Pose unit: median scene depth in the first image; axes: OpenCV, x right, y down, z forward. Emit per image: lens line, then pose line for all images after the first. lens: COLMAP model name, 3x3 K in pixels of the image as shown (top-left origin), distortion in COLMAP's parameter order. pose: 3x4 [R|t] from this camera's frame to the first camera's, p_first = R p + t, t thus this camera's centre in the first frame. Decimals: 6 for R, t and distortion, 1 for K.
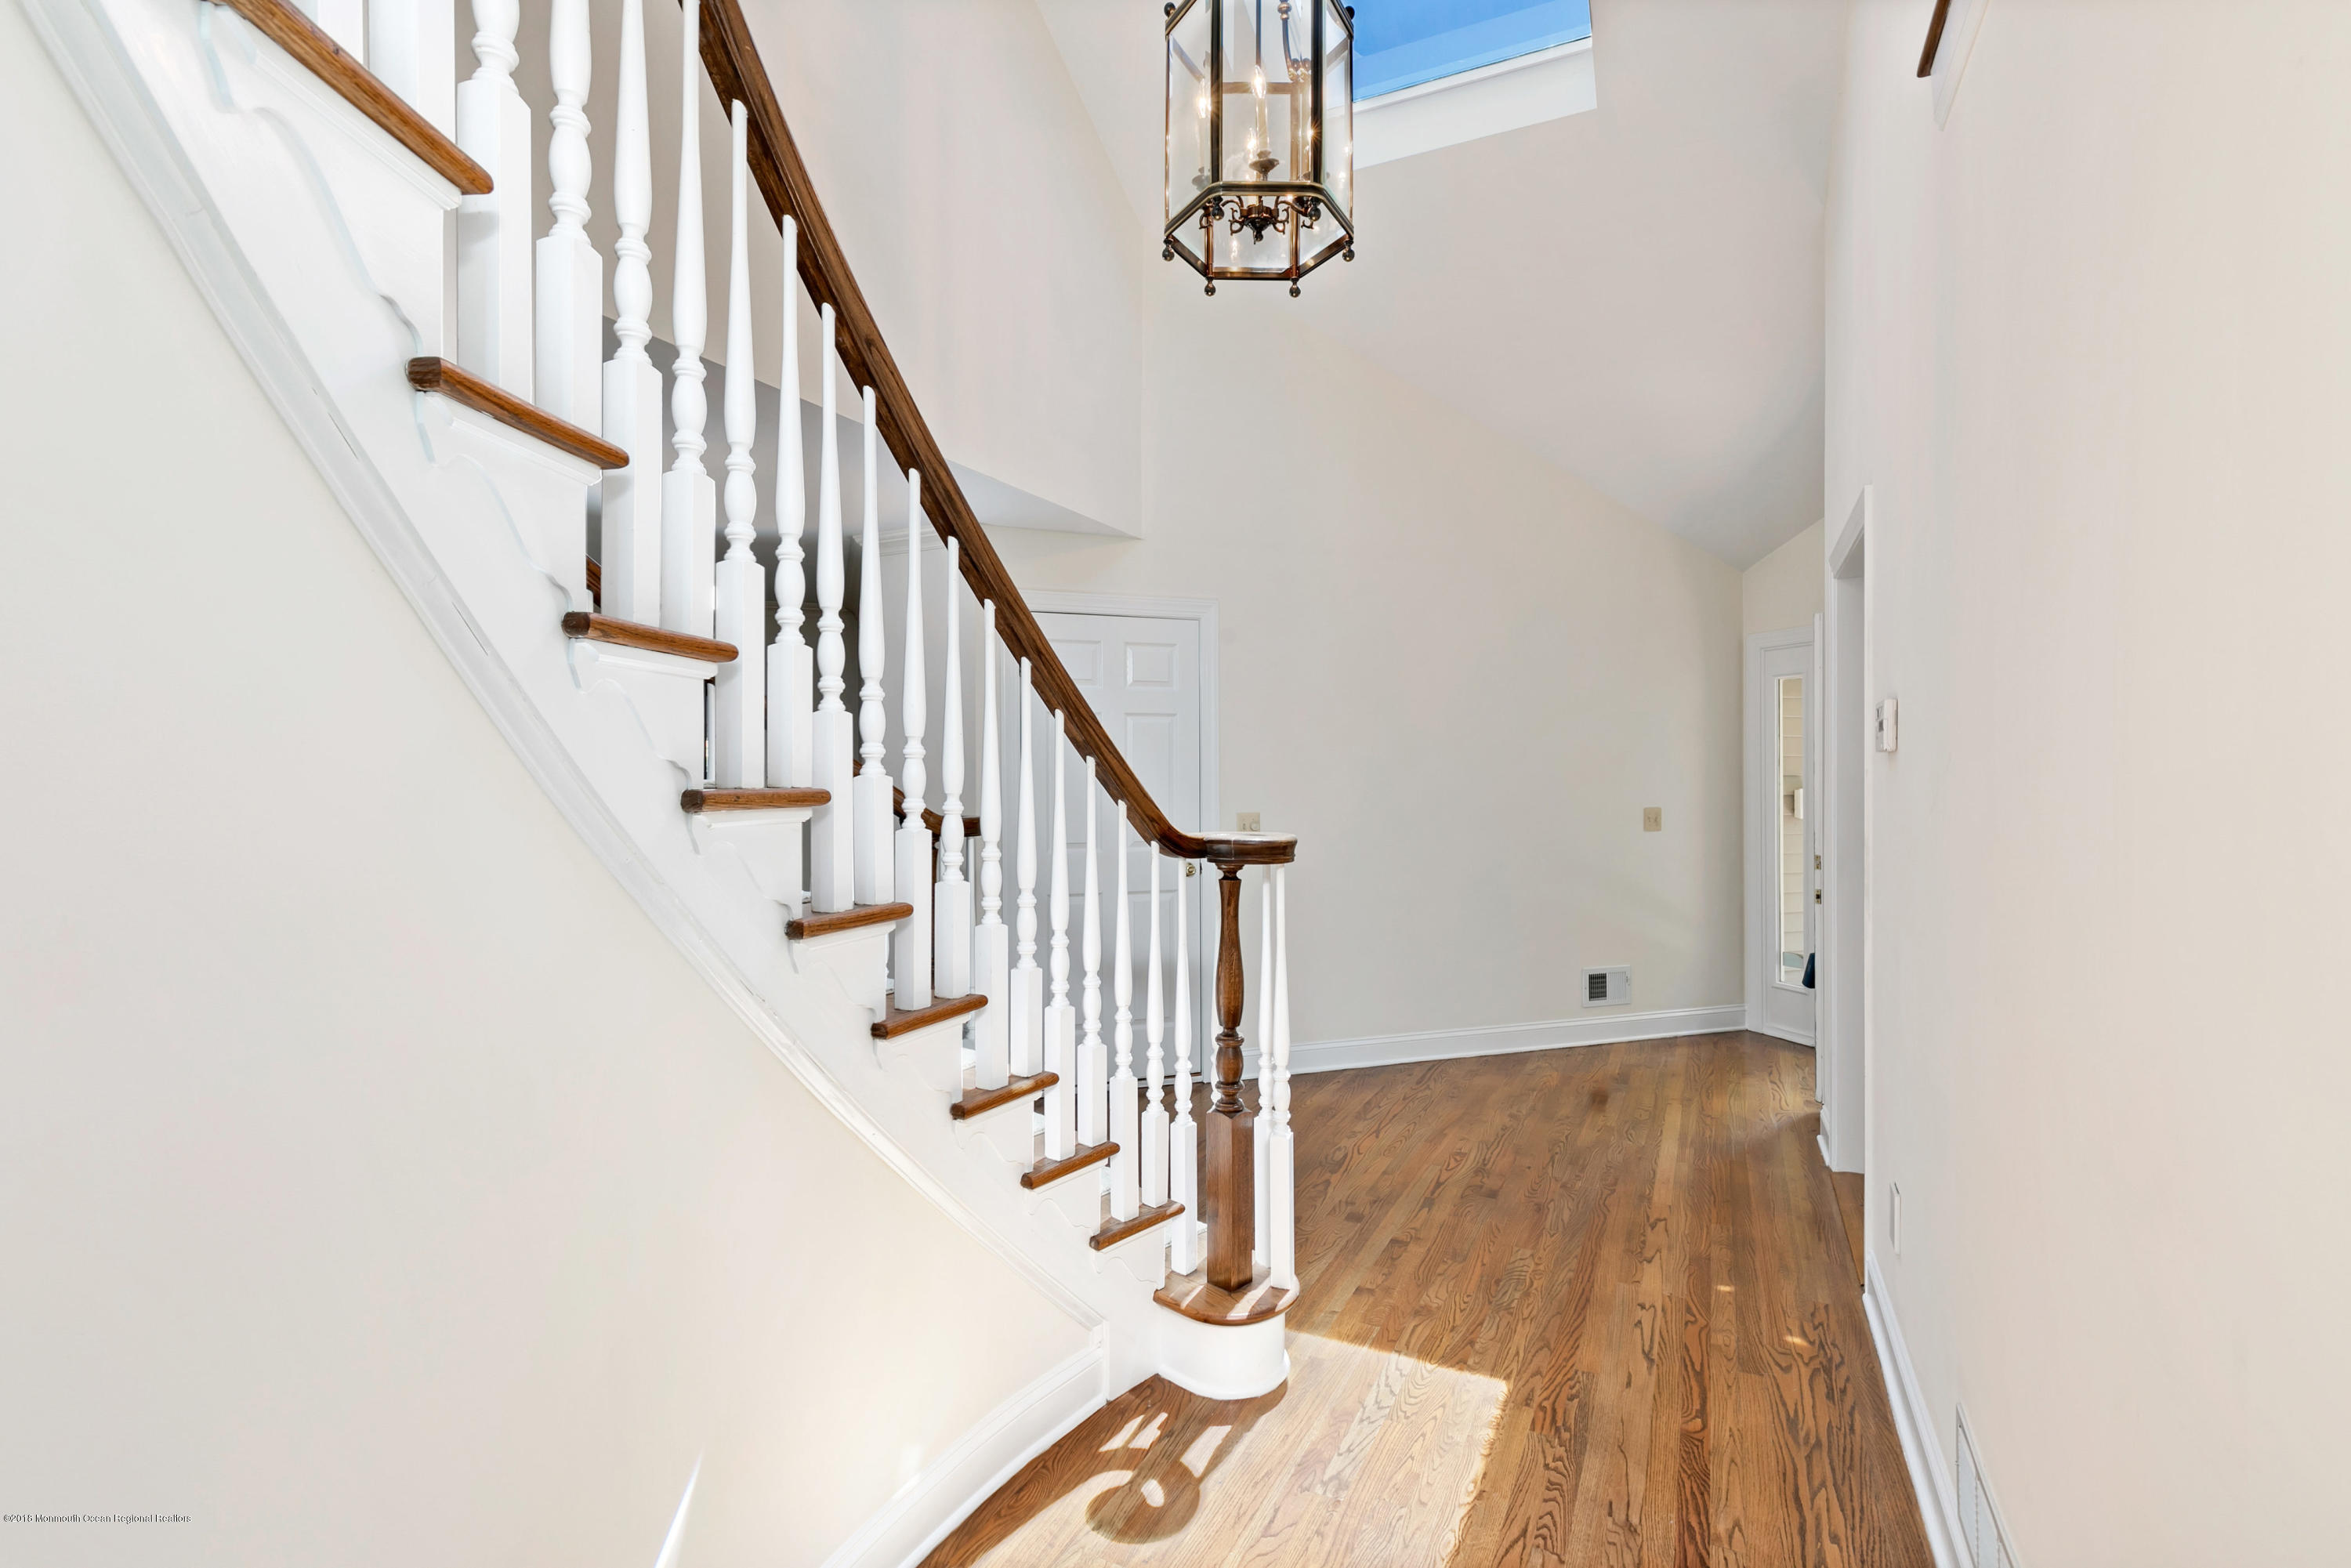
lens RADIAL K [[1067.0, 0, 1175.5], [0, 1067.0, 784.0], [0, 0, 1]] dist [0.001280, -0.000235]
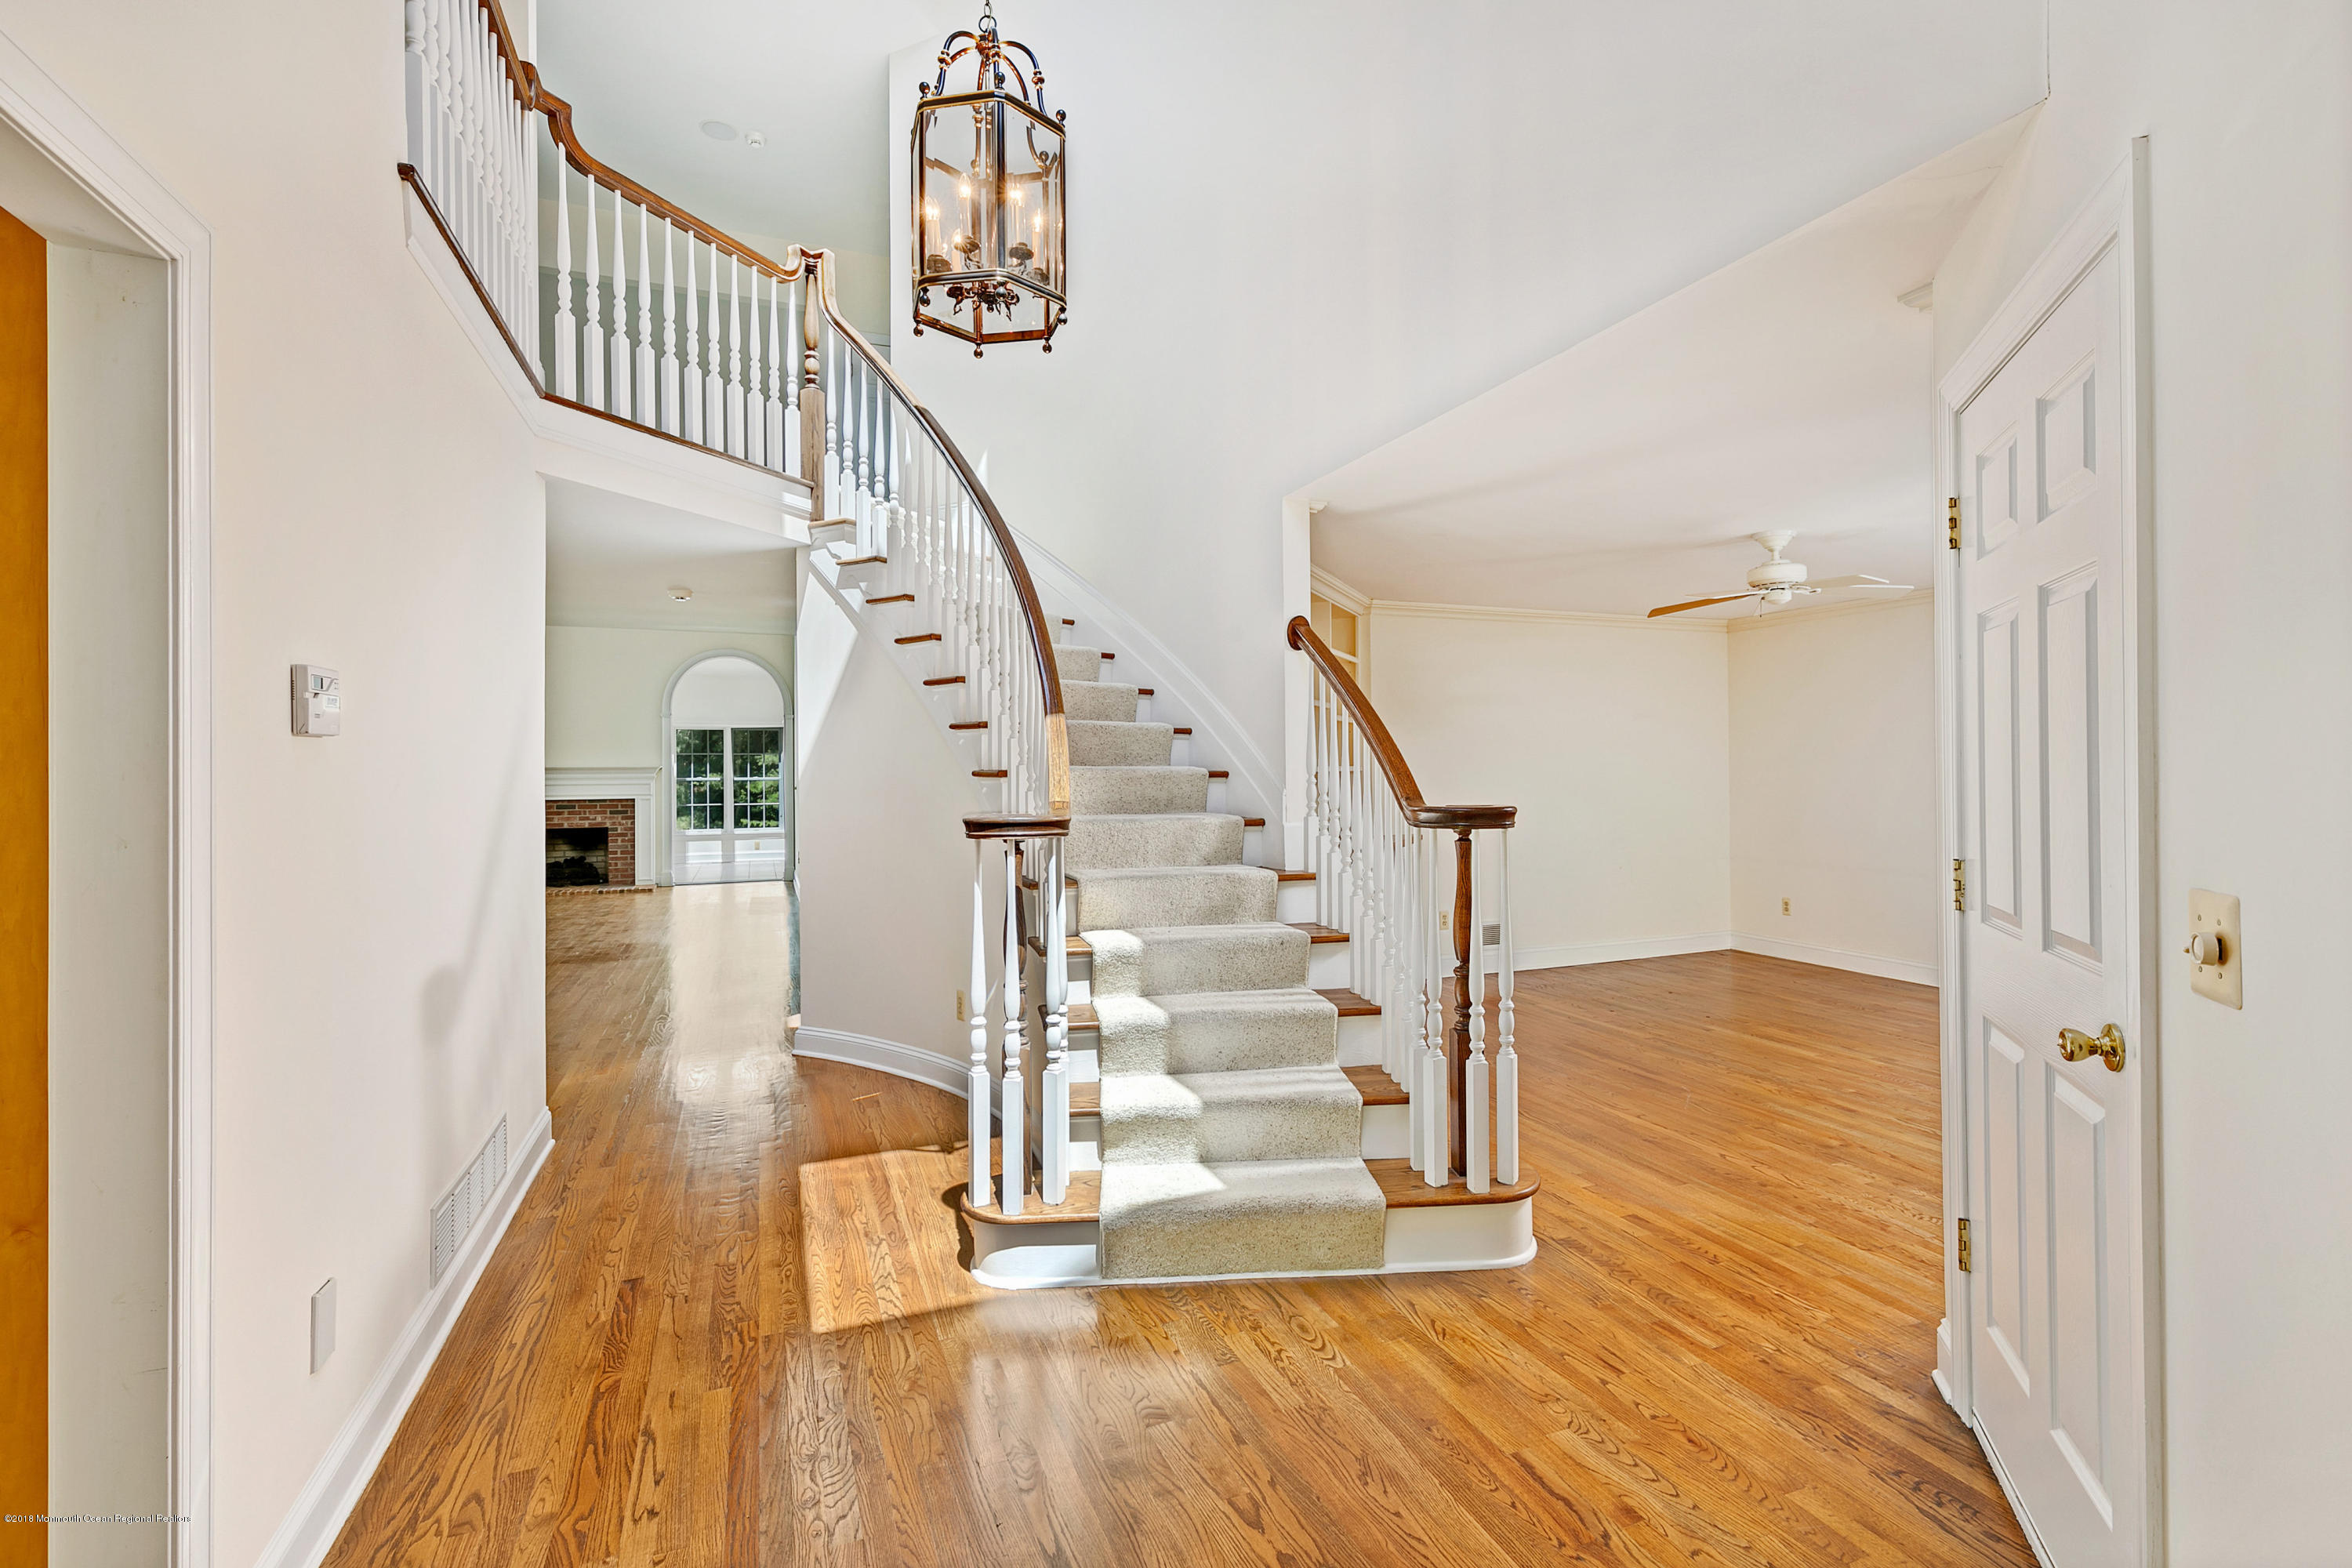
lens RADIAL K [[1059.4, 0, 1191.9], [0, 1059.4, 785.5], [0, 0, 1]] dist [0.002418, -0.000949]
pose [[-0.655032, 0.019546, -0.755348, 0.689031], [0.002983, 0.999724, 0.023283, -0.006481], [0.755595, 0.012998, -0.654910, 1.639818]]
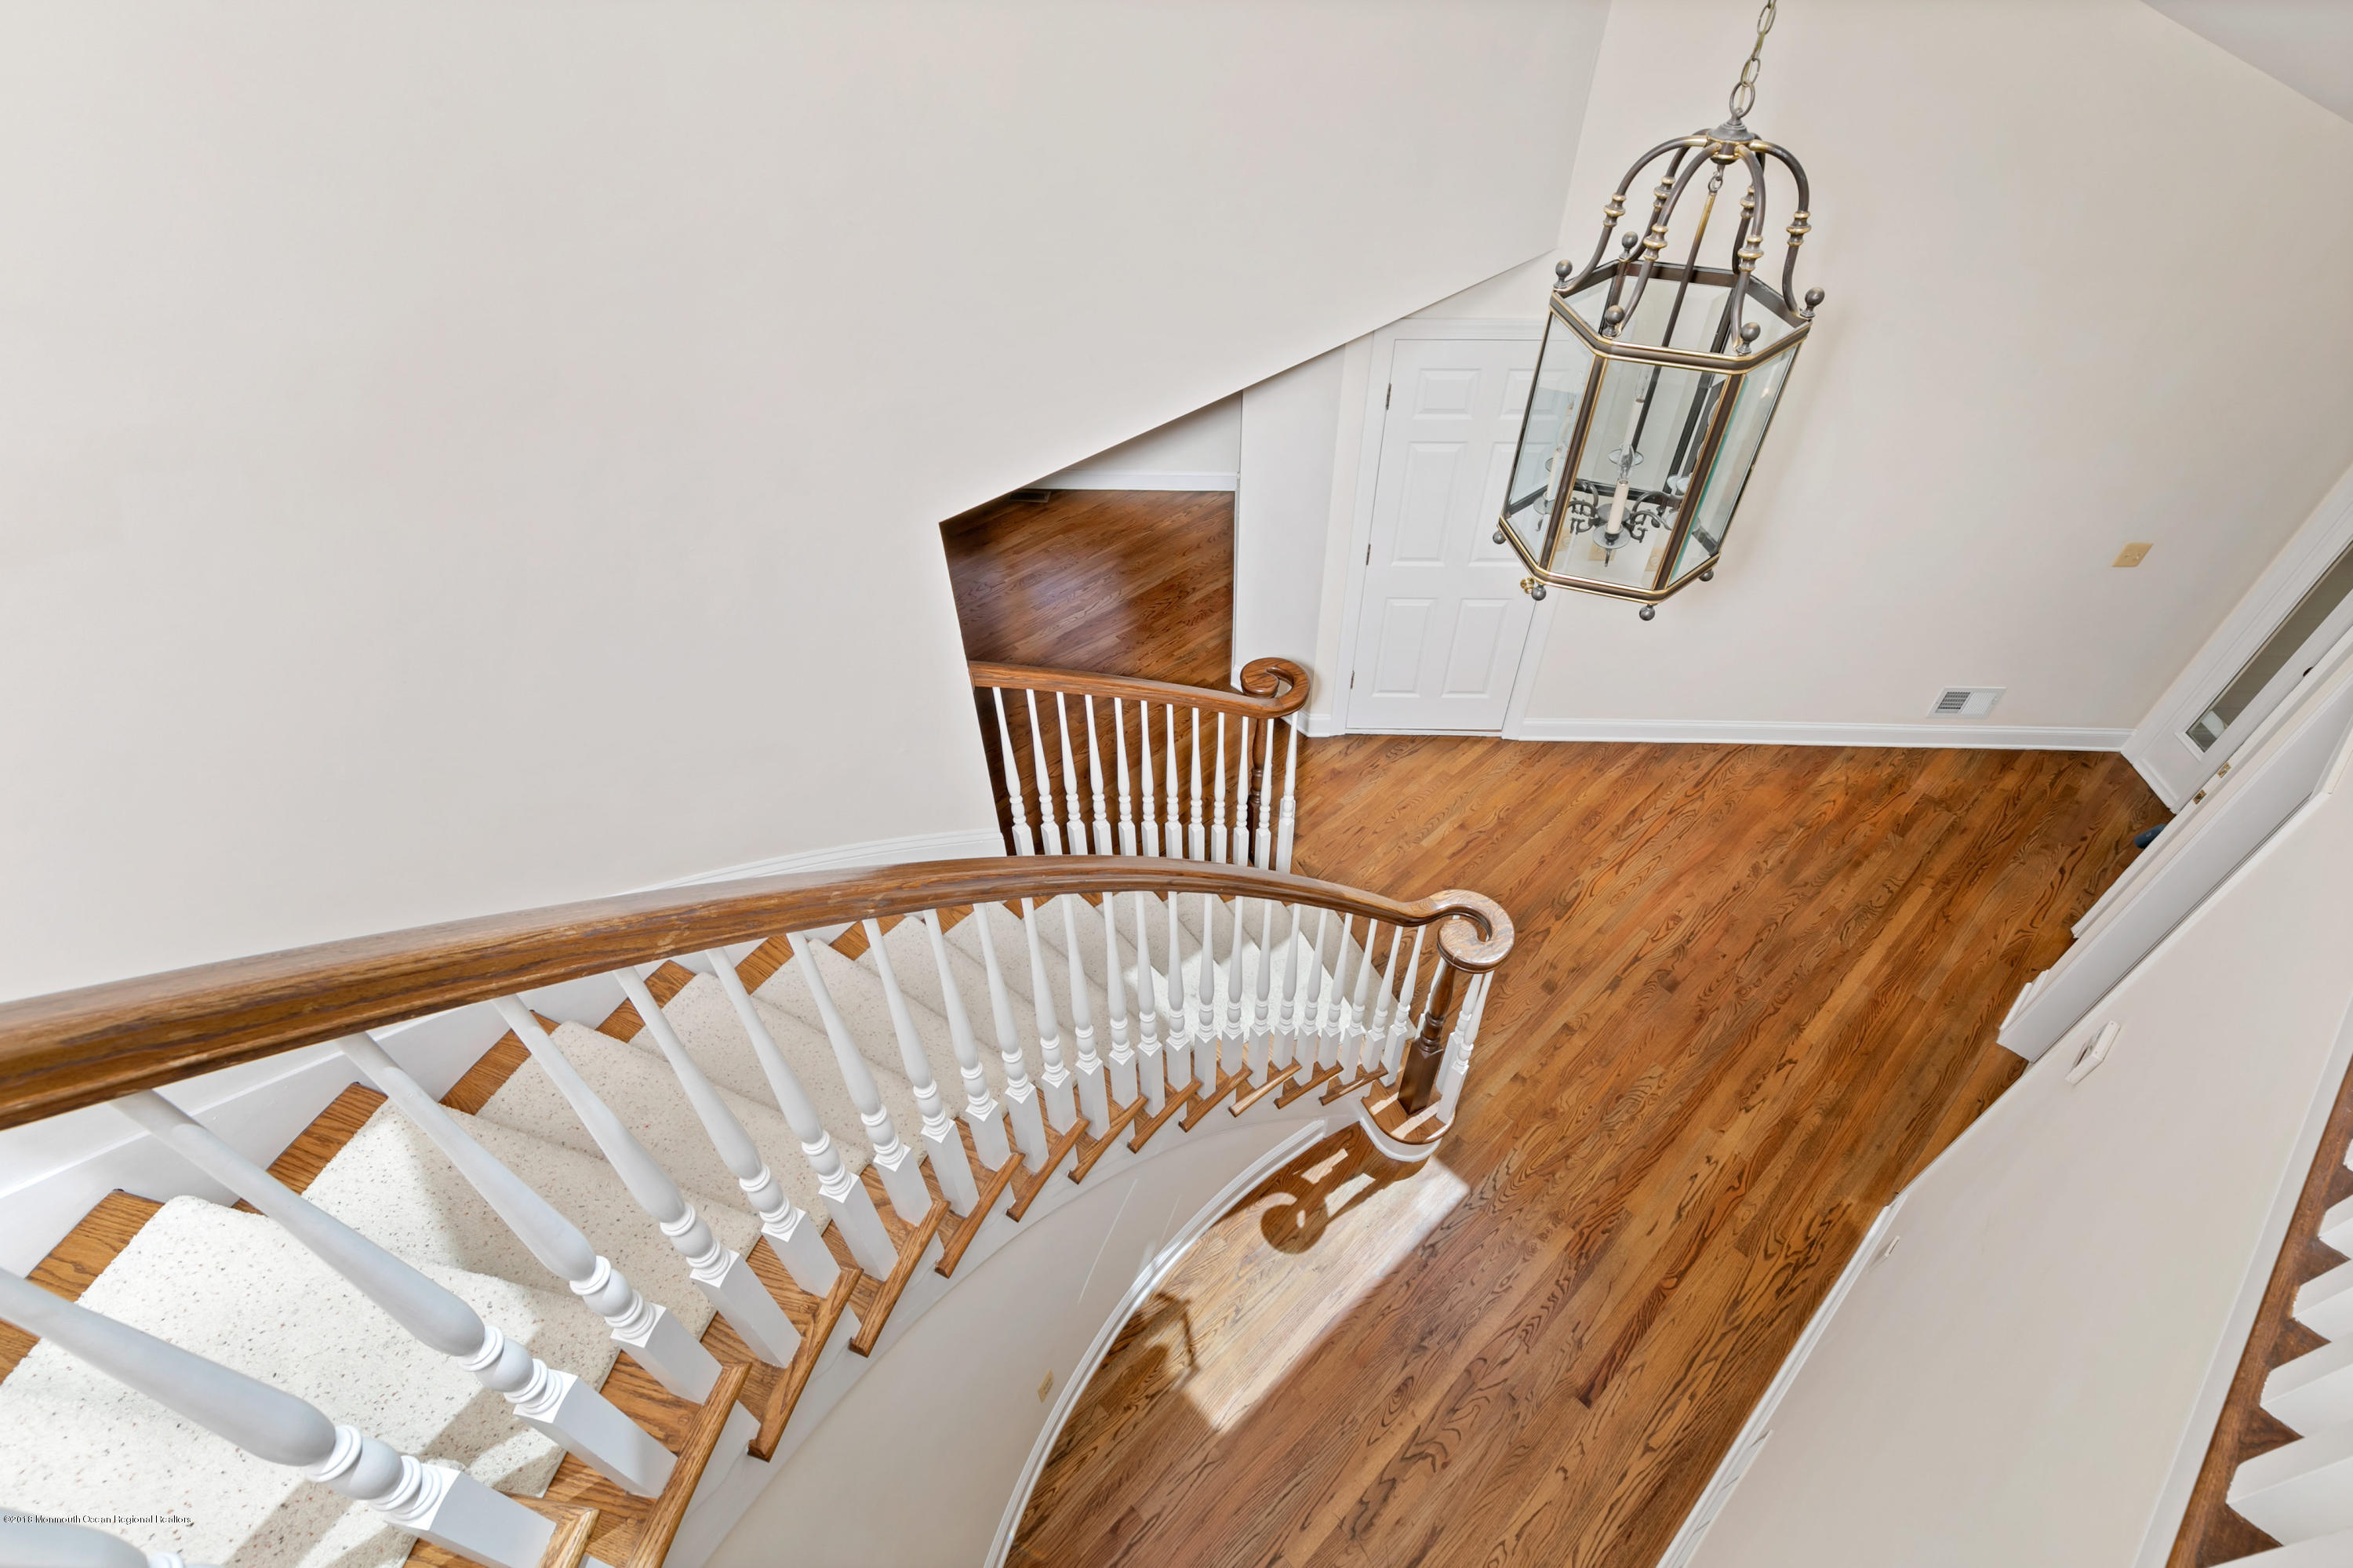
lens RADIAL K [[1059.9, 0, 1192.4], [0, 1059.9, 785.5], [0, 0, 1]] dist [0.002418, -0.000949]
pose [[0.936335, 0.245544, -0.250970, 0.022708], [0.005471, 0.704502, 0.709681, -0.831295], [0.351066, -0.665872, 0.658306, 0.150125]]
